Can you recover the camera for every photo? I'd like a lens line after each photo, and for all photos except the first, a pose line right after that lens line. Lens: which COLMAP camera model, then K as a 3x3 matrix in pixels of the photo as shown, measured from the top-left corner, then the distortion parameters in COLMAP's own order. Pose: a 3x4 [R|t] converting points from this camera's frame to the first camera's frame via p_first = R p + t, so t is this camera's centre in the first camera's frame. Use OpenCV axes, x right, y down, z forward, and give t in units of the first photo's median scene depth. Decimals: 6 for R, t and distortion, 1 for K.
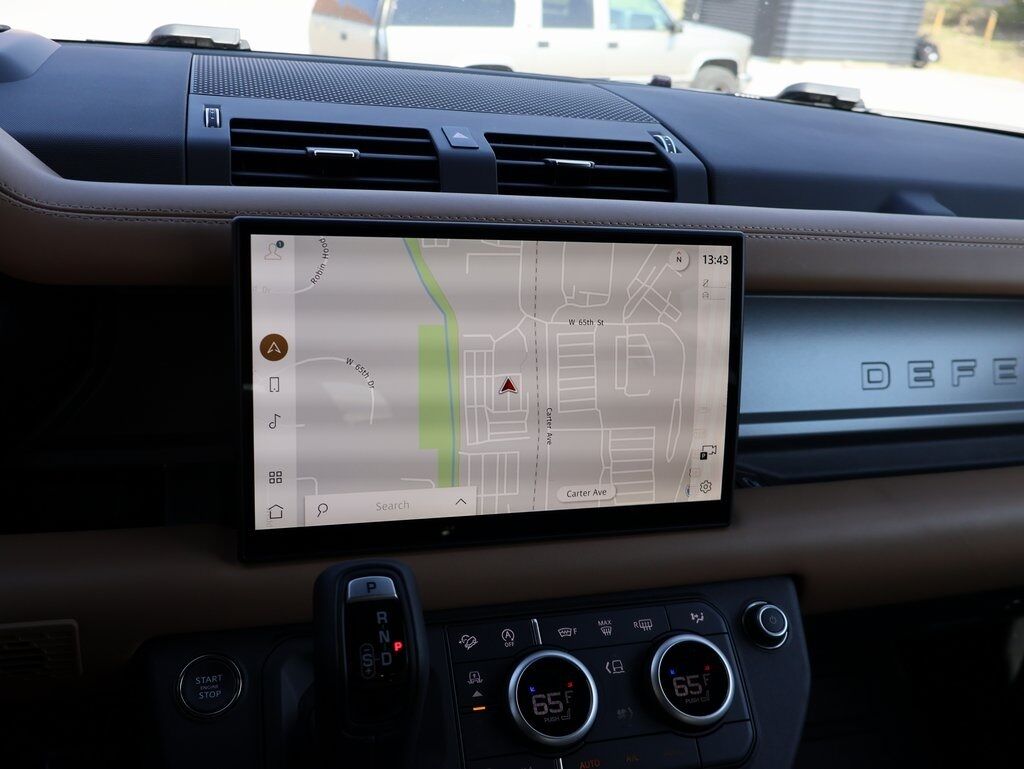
lens RADIAL K [[985.7, 0, 512.0], [0, 985.7, 384.5], [0, 0, 1]] dist [0.004963, 0.003772]
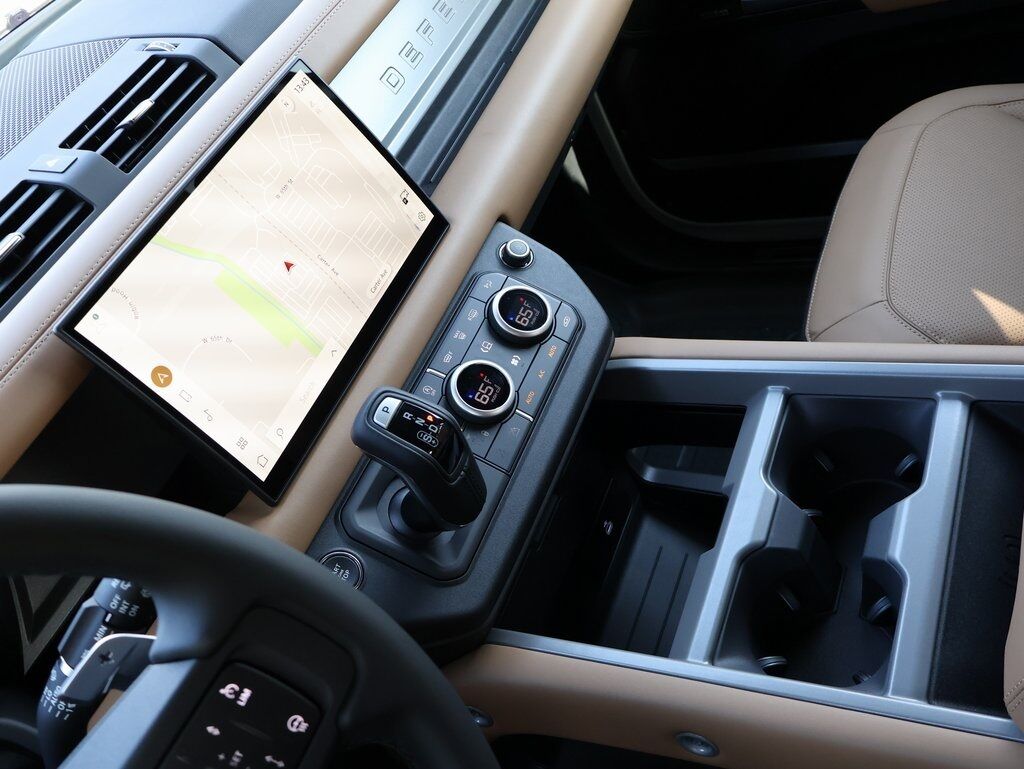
lens RADIAL K [[985.7, 0, 512.0], [0, 985.7, 384.5], [0, 0, 1]] dist [0.004963, 0.003772]
pose [[0.556071, -0.771252, 0.309765, -0.341672], [0.687317, 0.636273, 0.350361, -0.142611], [-0.467312, 0.018081, 0.883908, -0.252338]]
